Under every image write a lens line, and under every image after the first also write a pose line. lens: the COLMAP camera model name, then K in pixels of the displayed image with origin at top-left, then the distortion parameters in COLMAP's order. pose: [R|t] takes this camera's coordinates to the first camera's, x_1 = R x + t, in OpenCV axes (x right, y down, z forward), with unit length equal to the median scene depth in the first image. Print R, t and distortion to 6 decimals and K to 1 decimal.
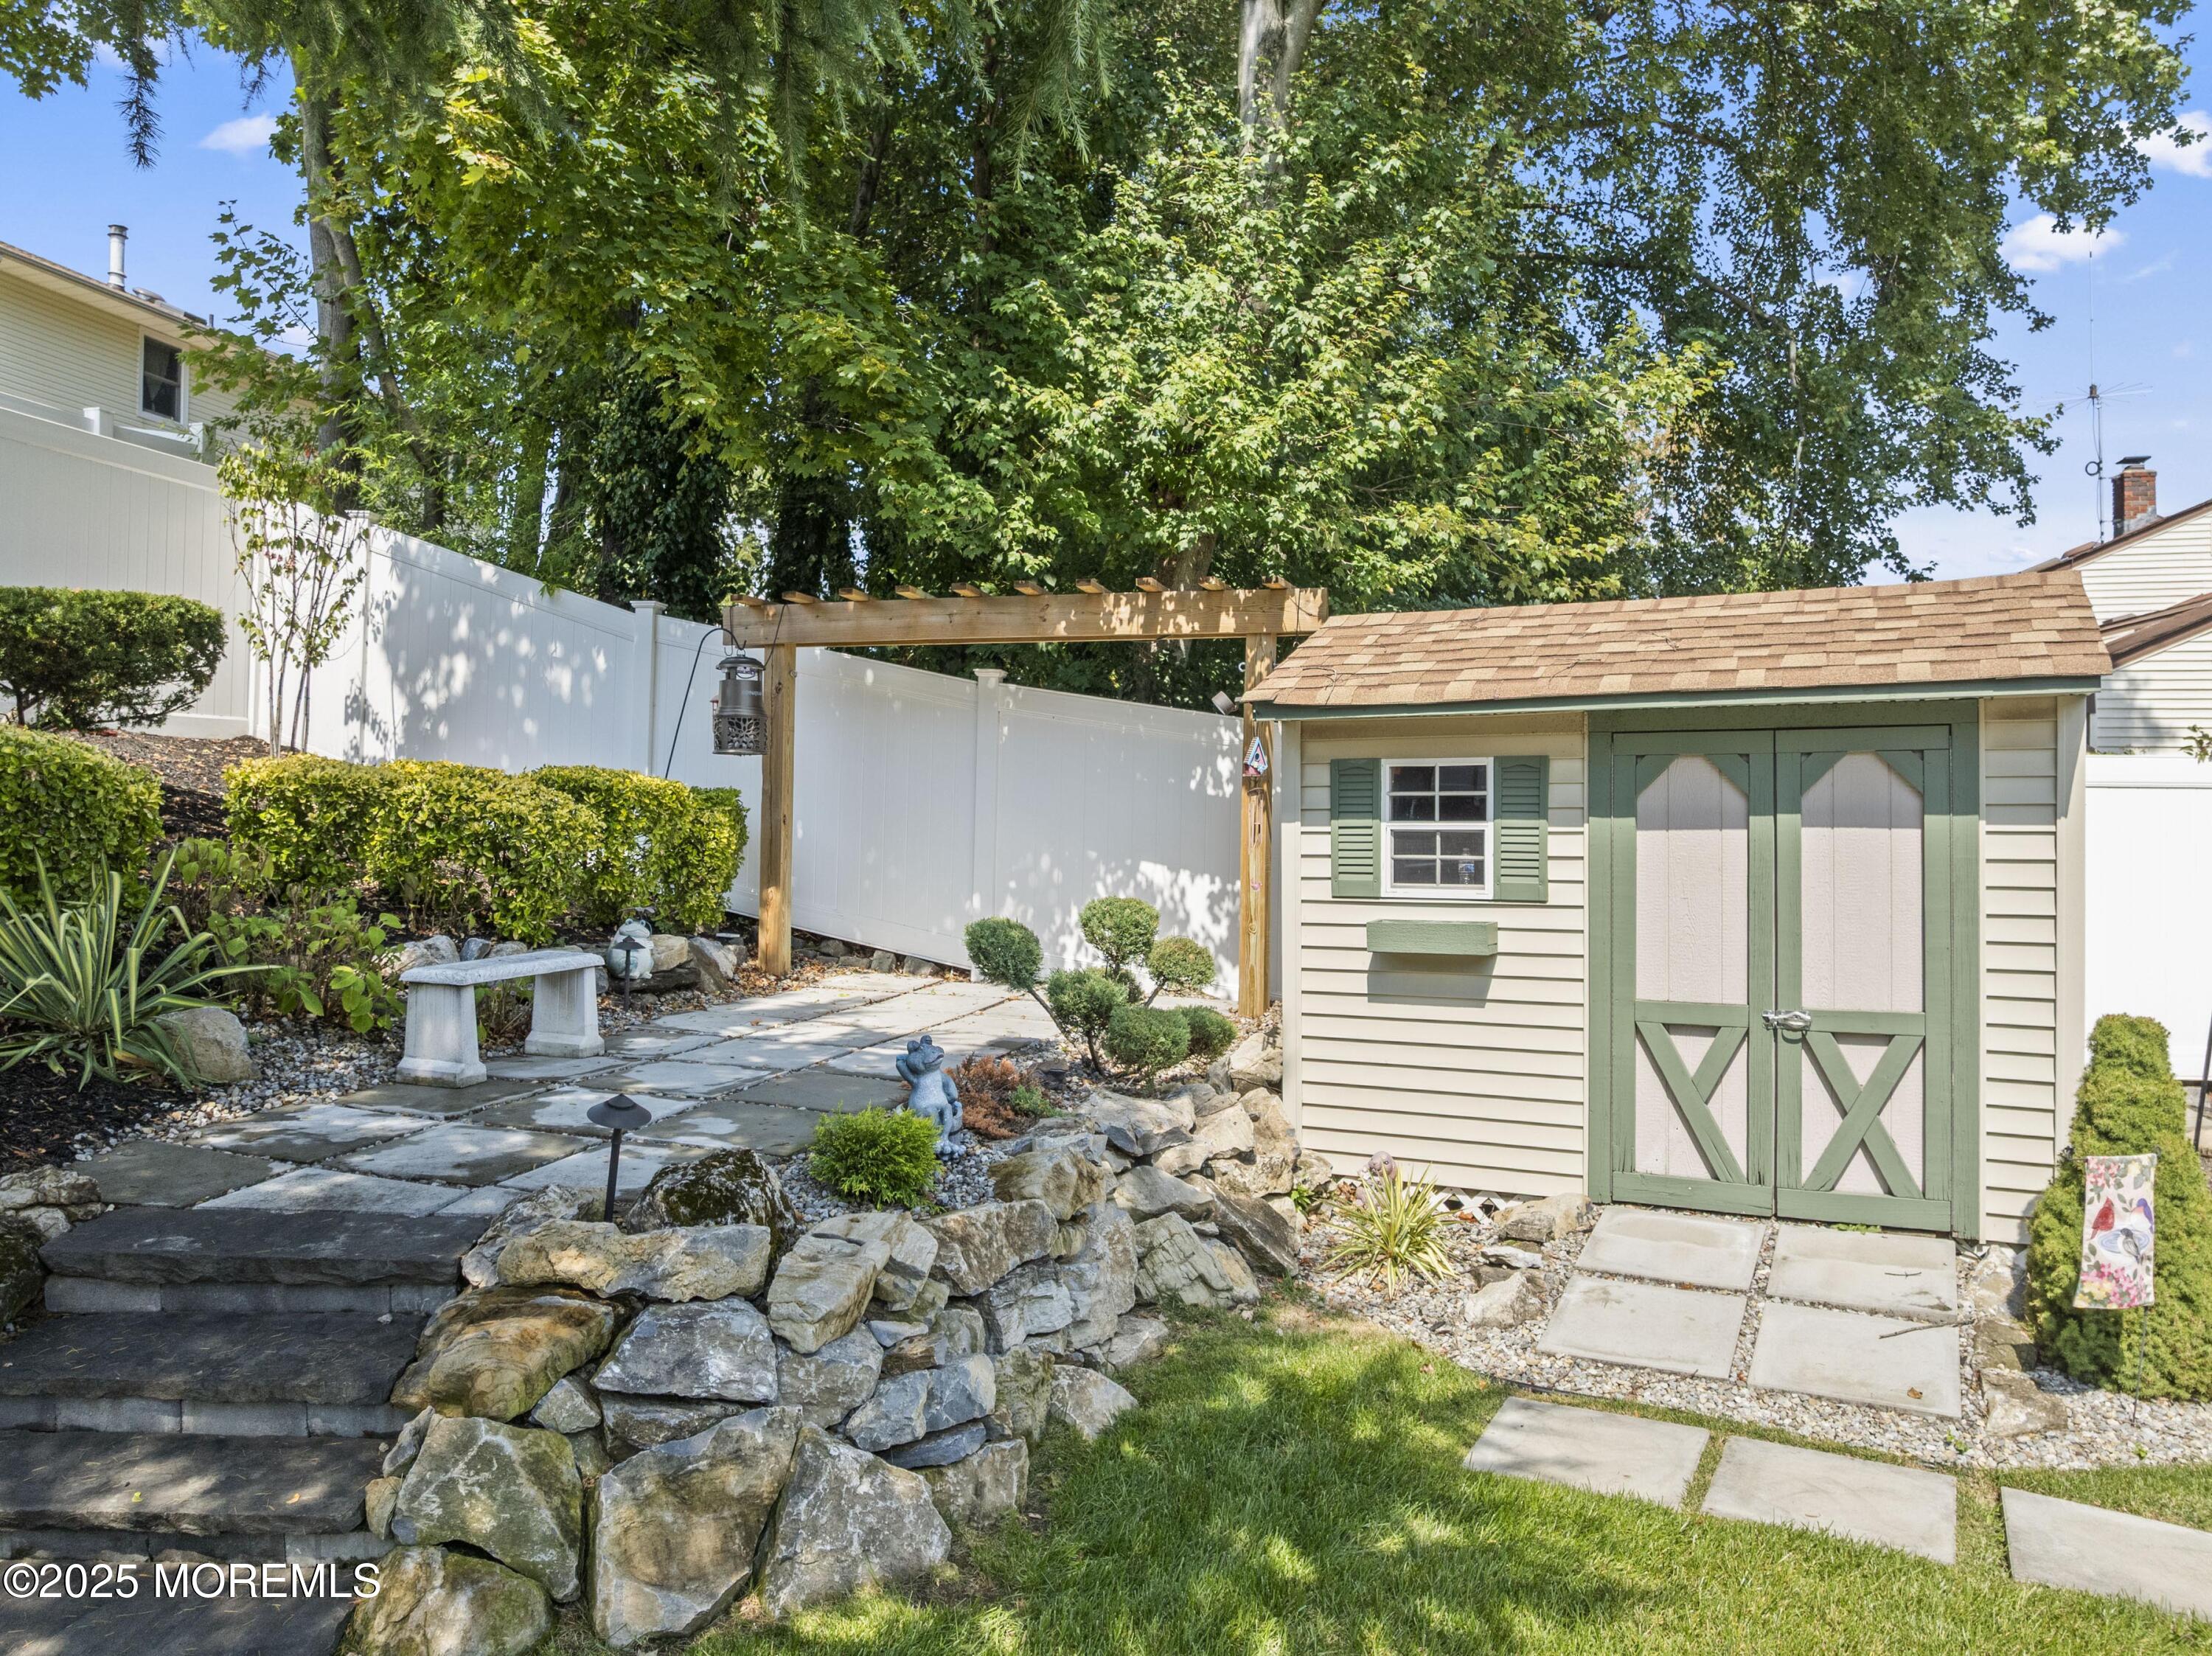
lens RADIAL K [[1552.6, 0, 1106.0], [0, 1552.6, 828.0], [0, 0, 1]] dist [-0.020990, 0.004055]
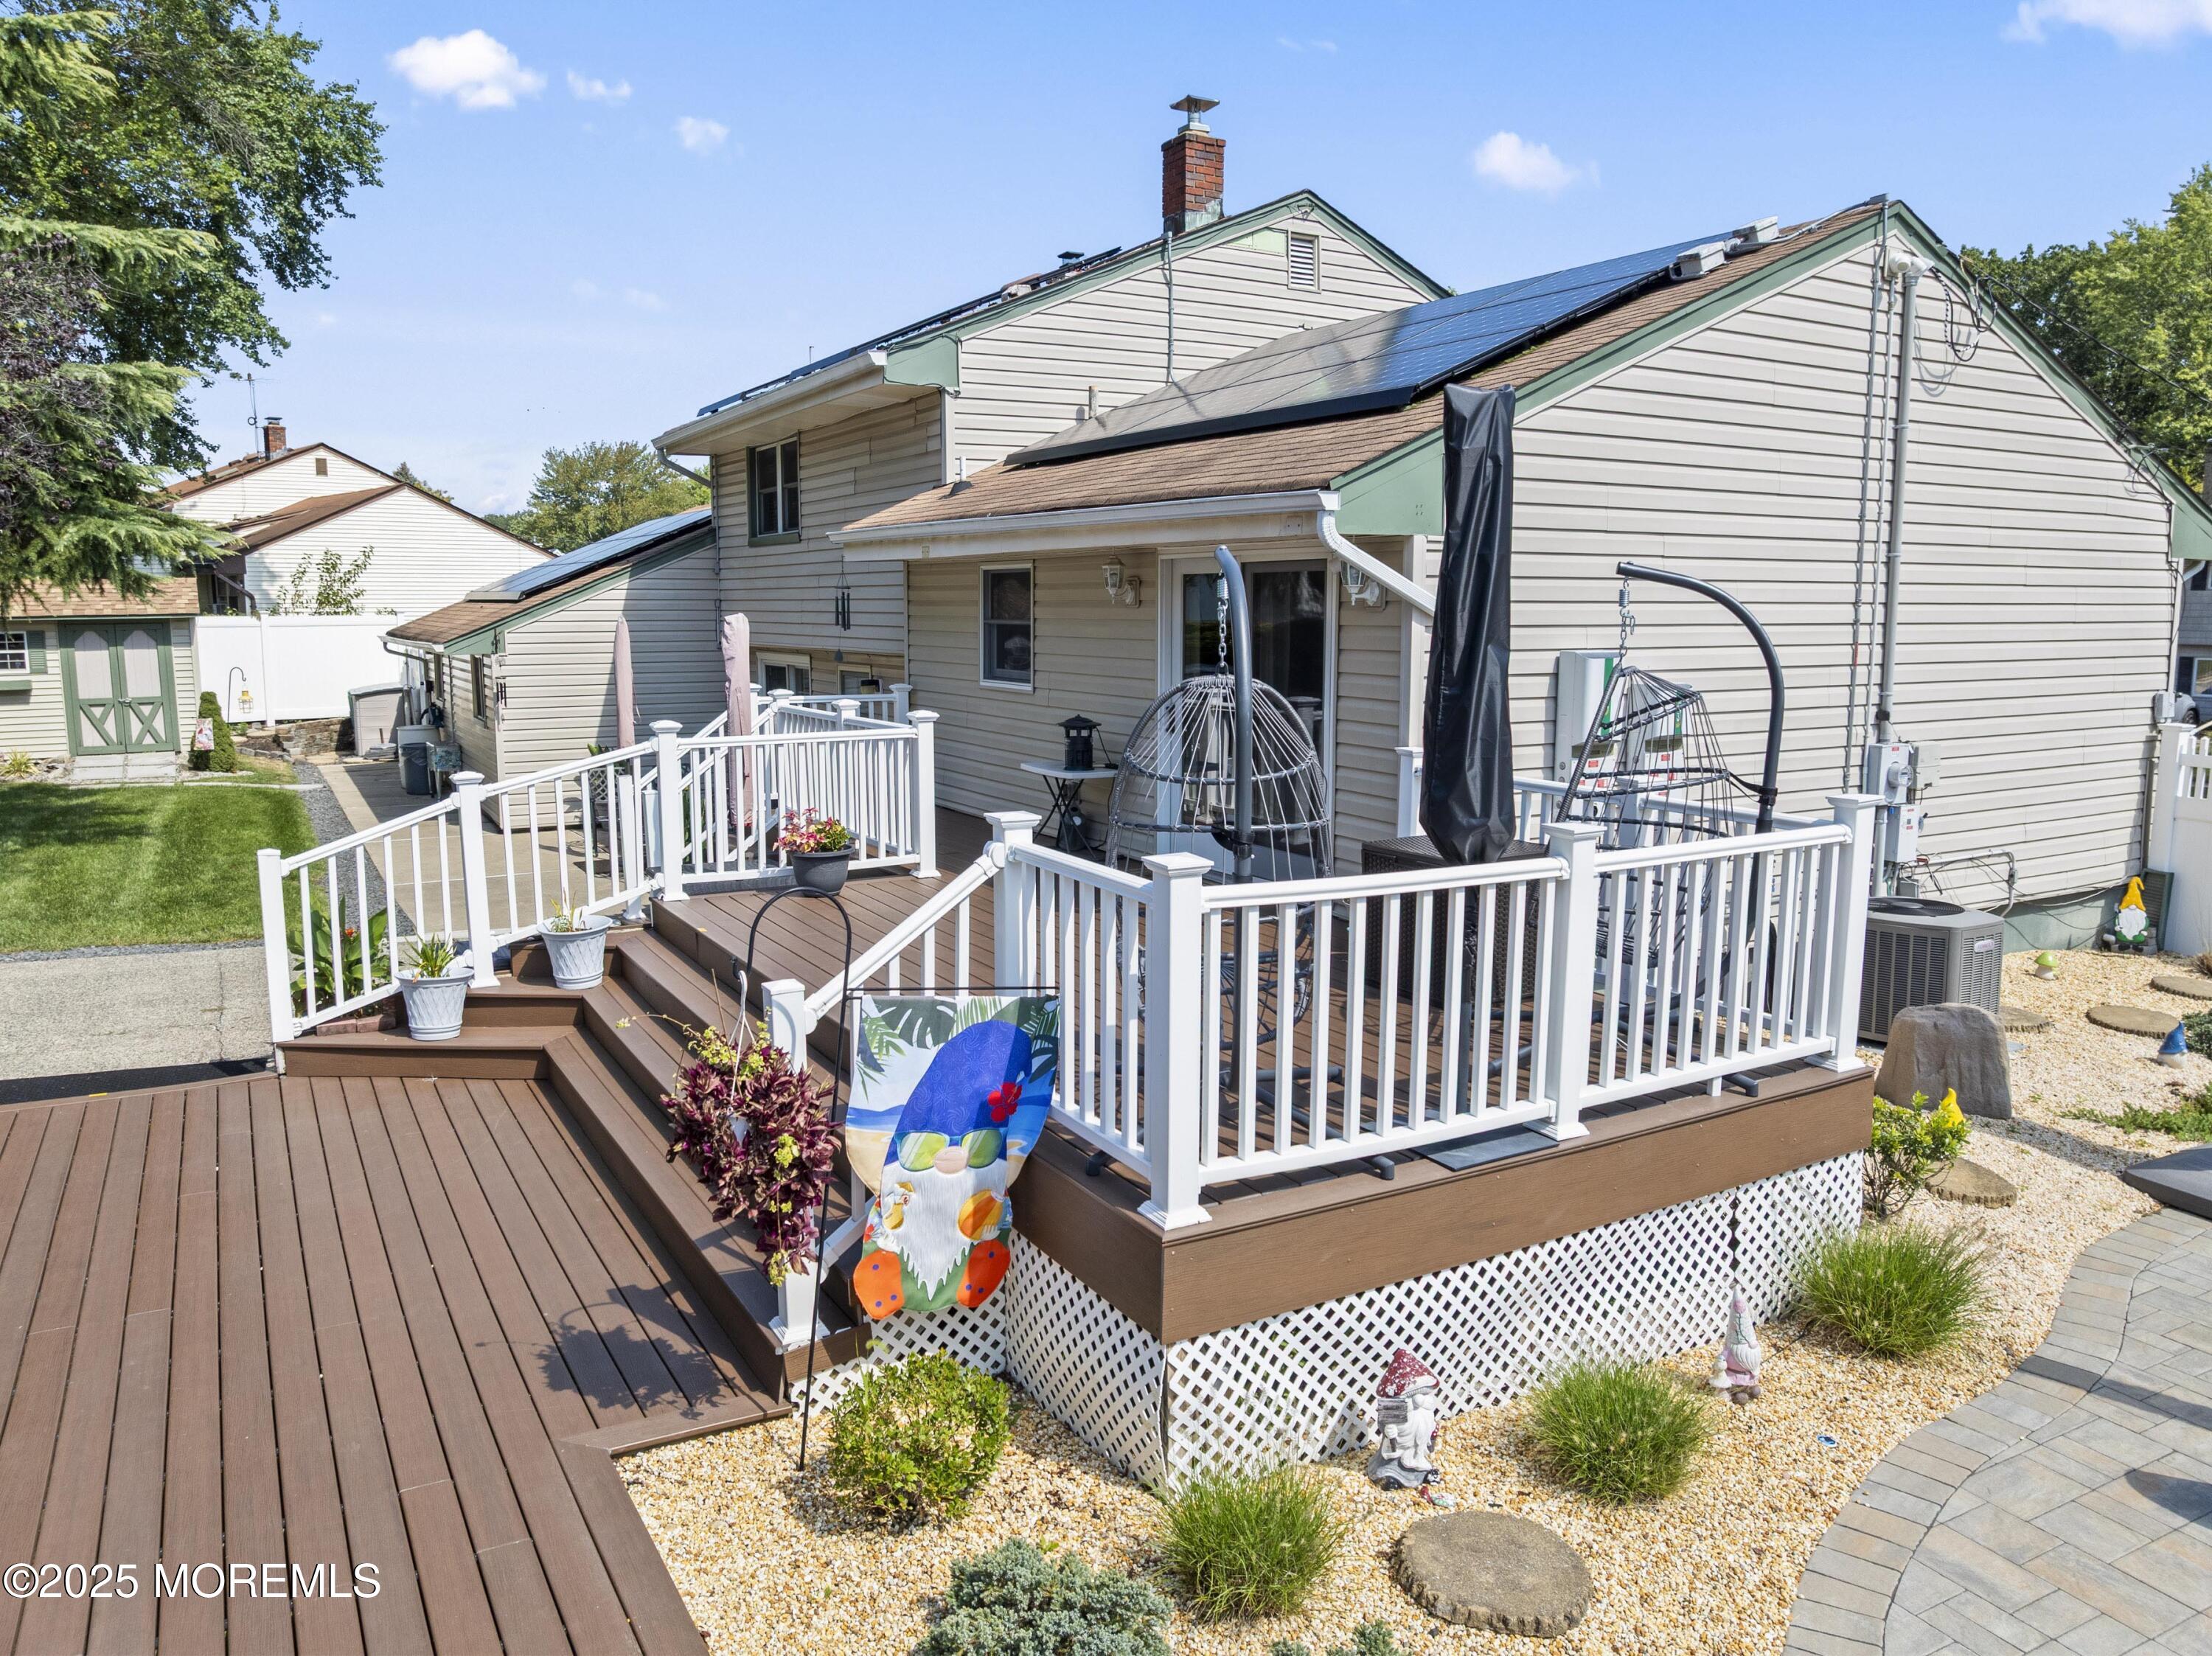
lens RADIAL K [[1552.6, 0, 1106.0], [0, 1552.6, 828.0], [0, 0, 1]] dist [-0.020990, 0.004055]
pose [[0.530373, -0.136108, 0.836767, -1.431863], [-0.000250, 0.987003, 0.160704, -0.168307], [-0.847764, -0.085442, 0.523446, -2.933575]]
